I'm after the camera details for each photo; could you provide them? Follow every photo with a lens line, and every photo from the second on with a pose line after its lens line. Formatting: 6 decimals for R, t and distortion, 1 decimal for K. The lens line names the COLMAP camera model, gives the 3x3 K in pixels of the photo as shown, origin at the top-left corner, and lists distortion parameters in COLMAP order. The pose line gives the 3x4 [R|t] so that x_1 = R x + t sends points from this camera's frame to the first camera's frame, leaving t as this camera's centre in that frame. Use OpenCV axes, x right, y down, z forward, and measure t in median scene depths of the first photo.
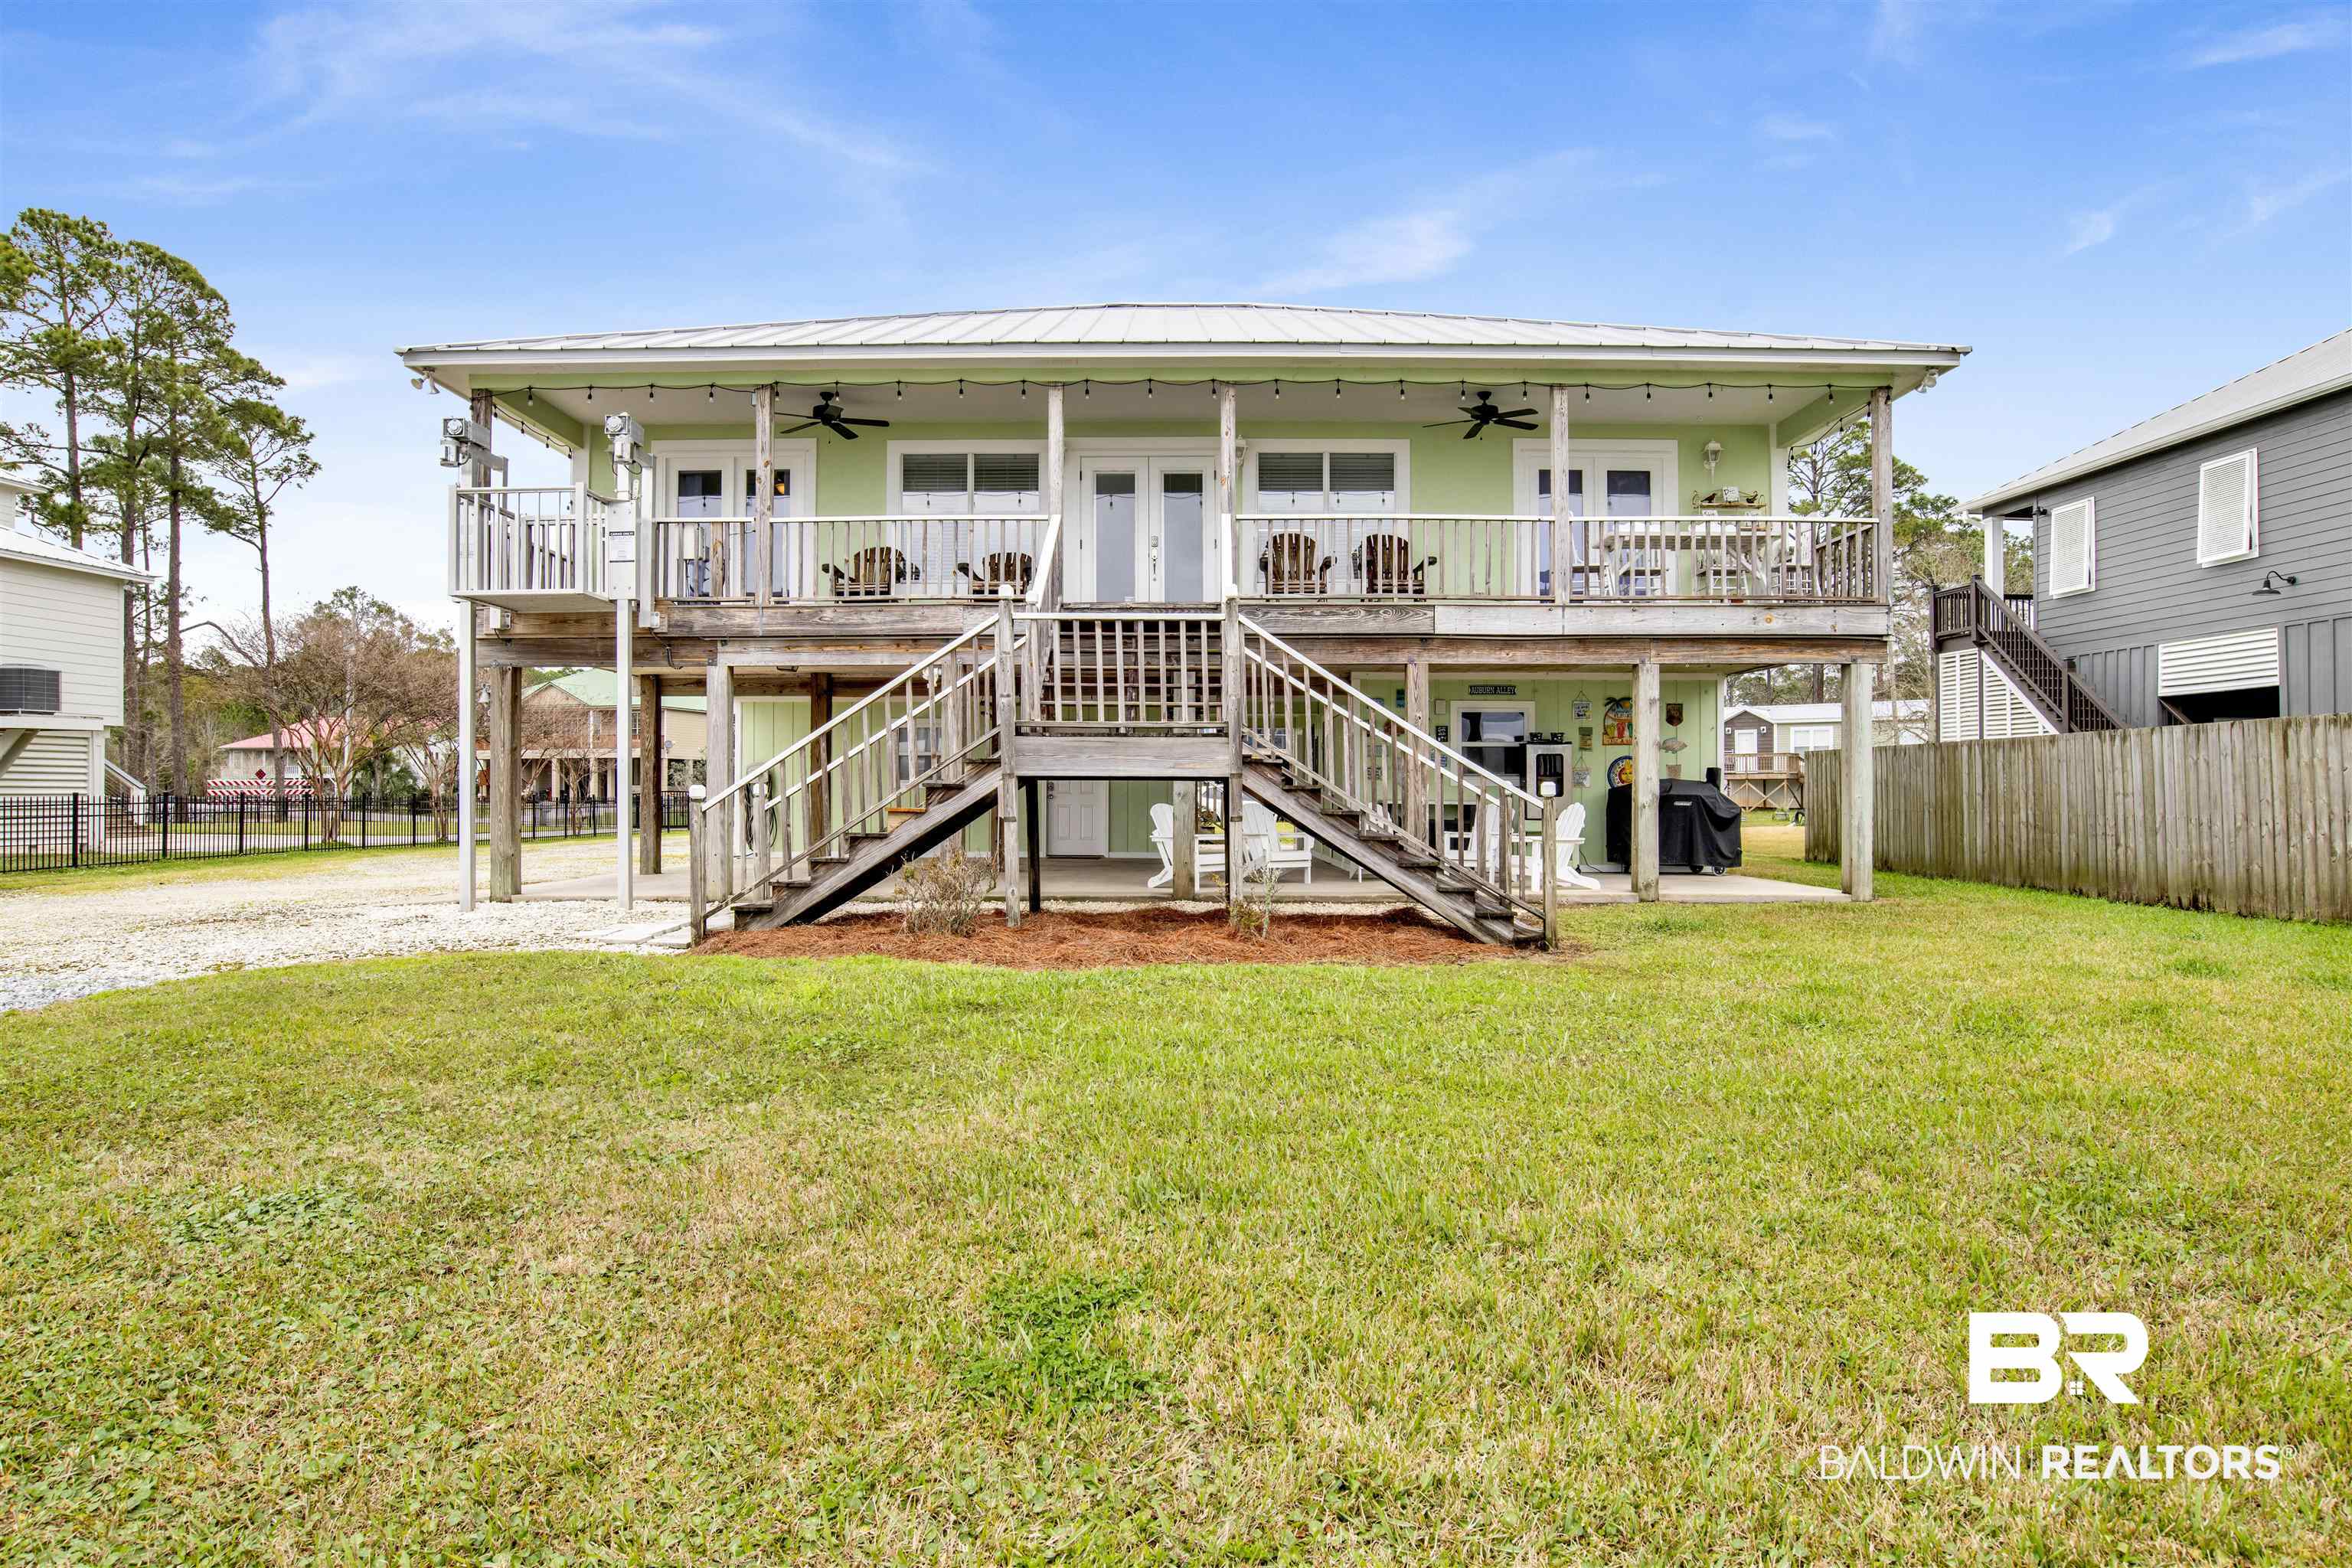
lens RADIAL K [[1397.4, 0, 1172.1], [0, 1397.4, 807.6], [0, 0, 1]] dist [-0.037204, 0.017125]
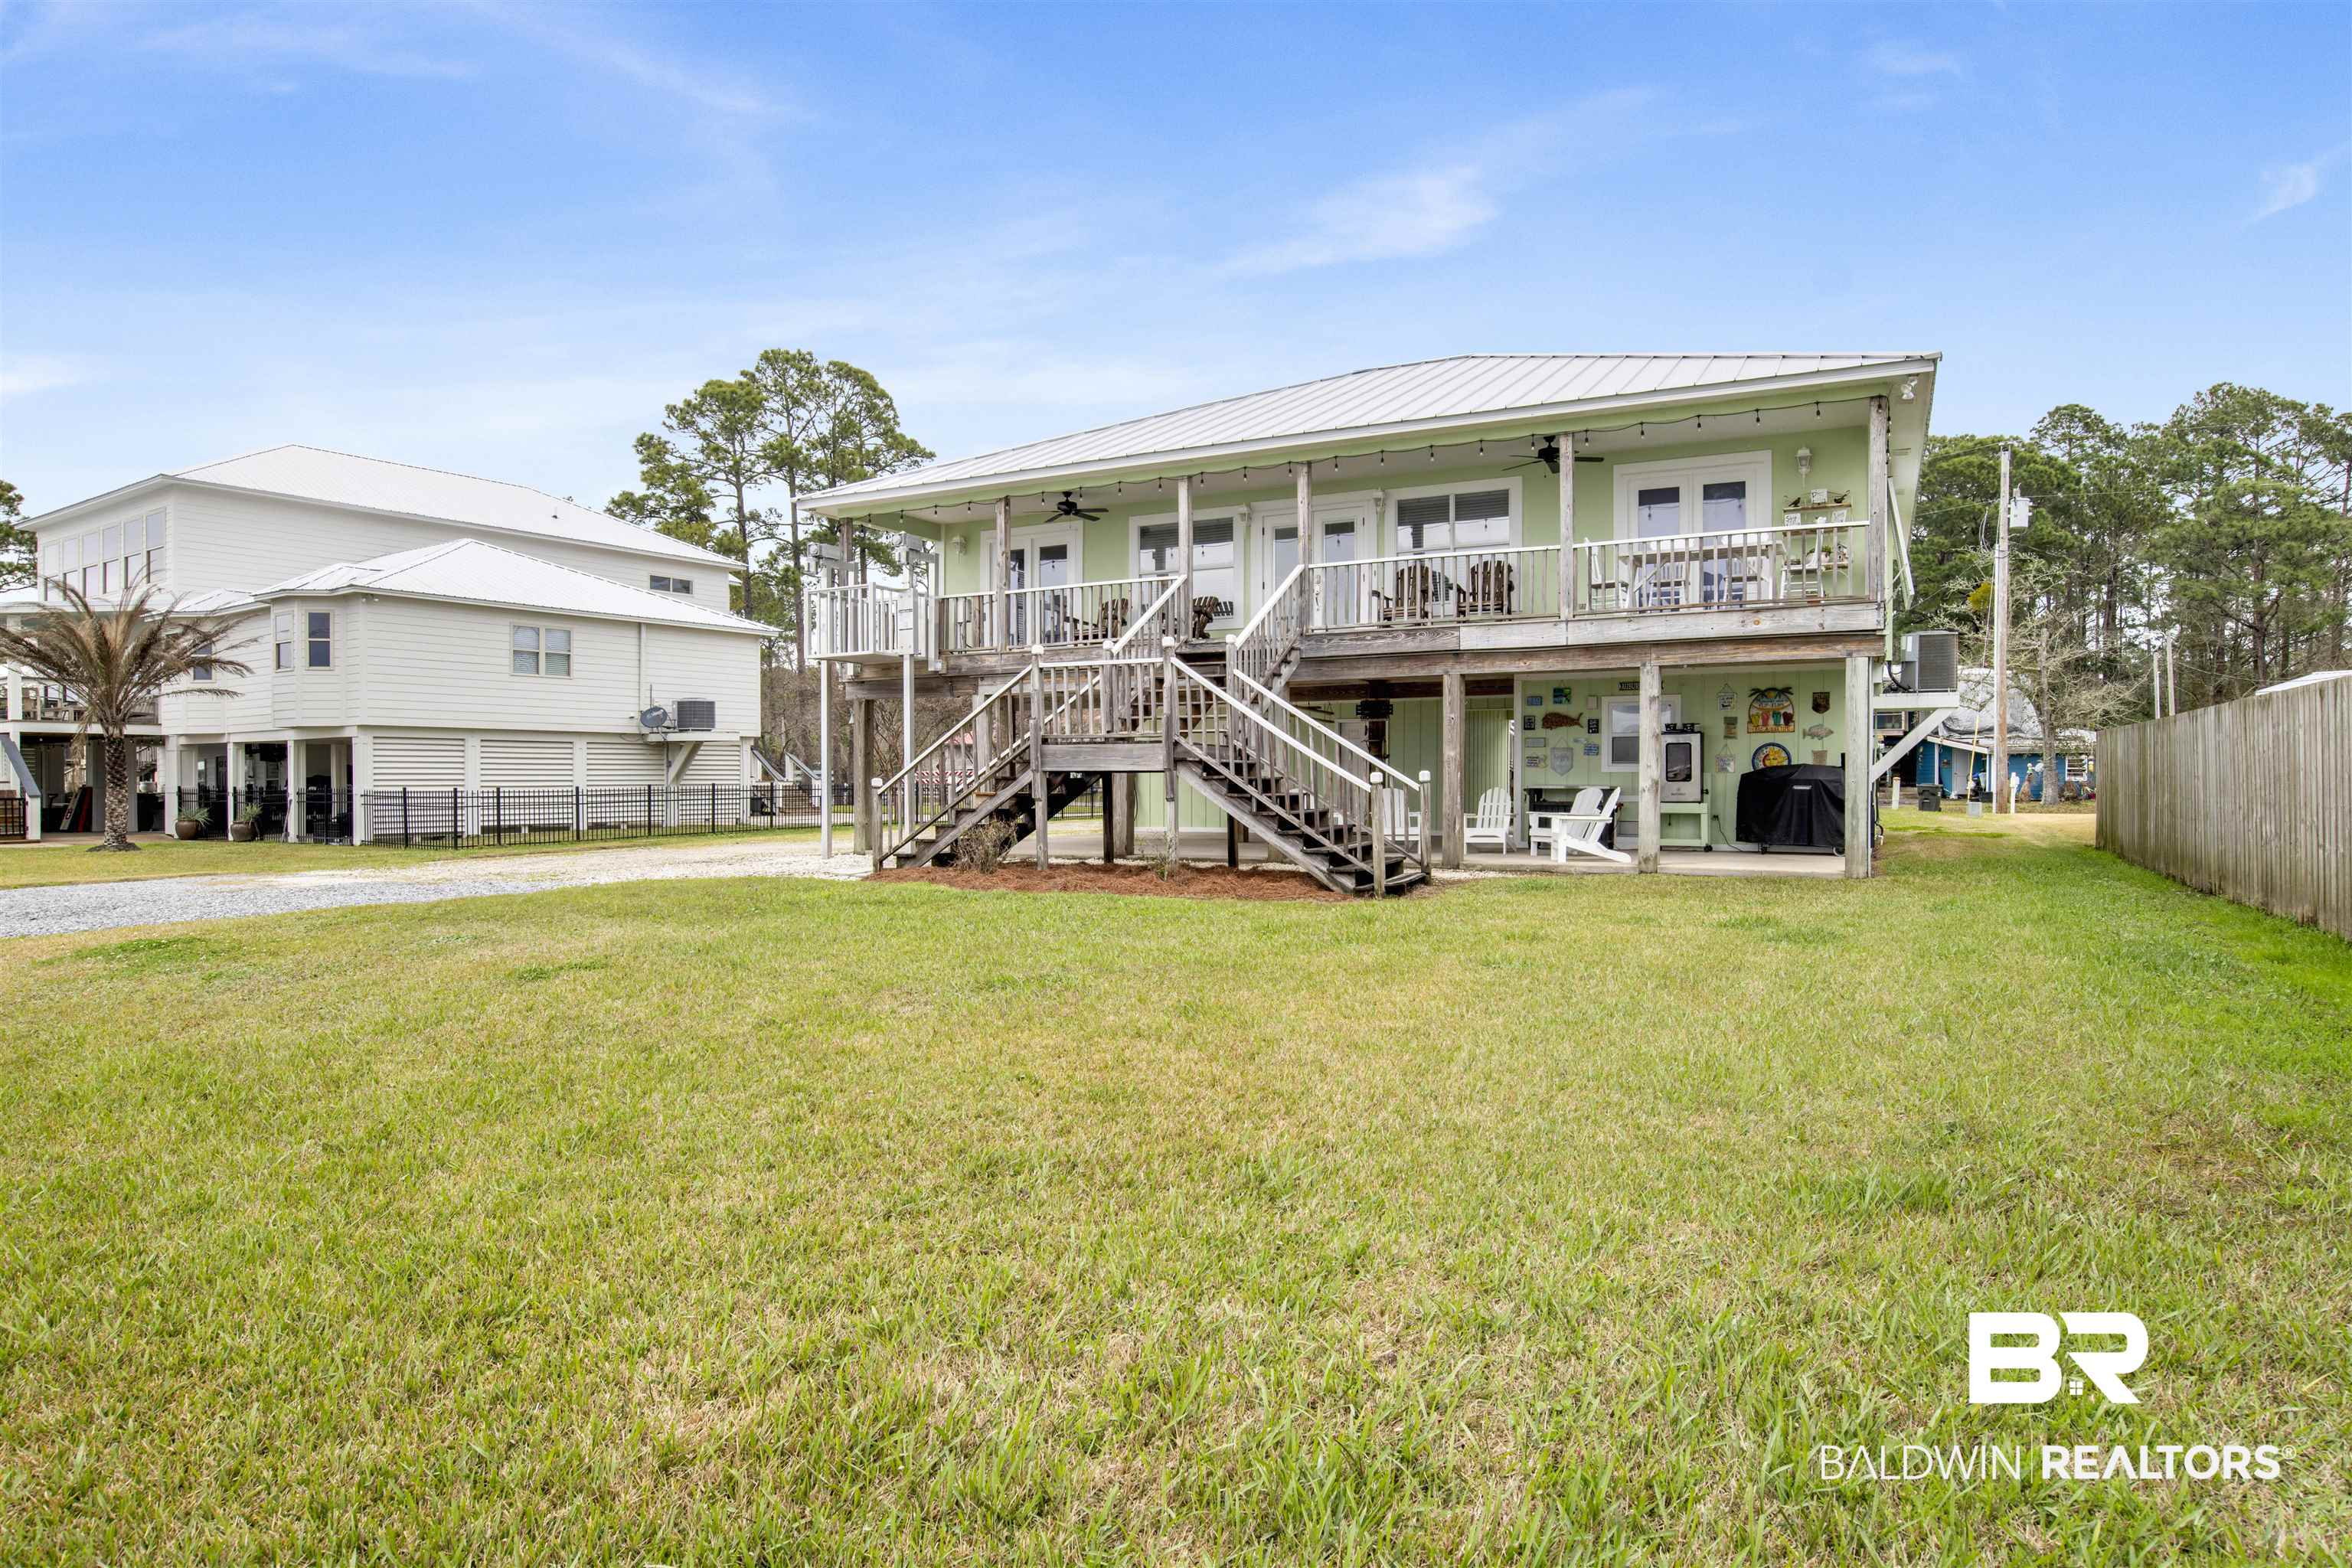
lens RADIAL K [[1446.9, 0, 1176.0], [0, 1446.9, 784.0], [0, 0, 1]] dist [0.002568, 0.001521]
pose [[0.888735, -0.004400, -0.458400, 0.475724], [0.001067, 0.999971, -0.007529, 0.002354], [0.458420, 0.006202, 0.888714, -0.212590]]
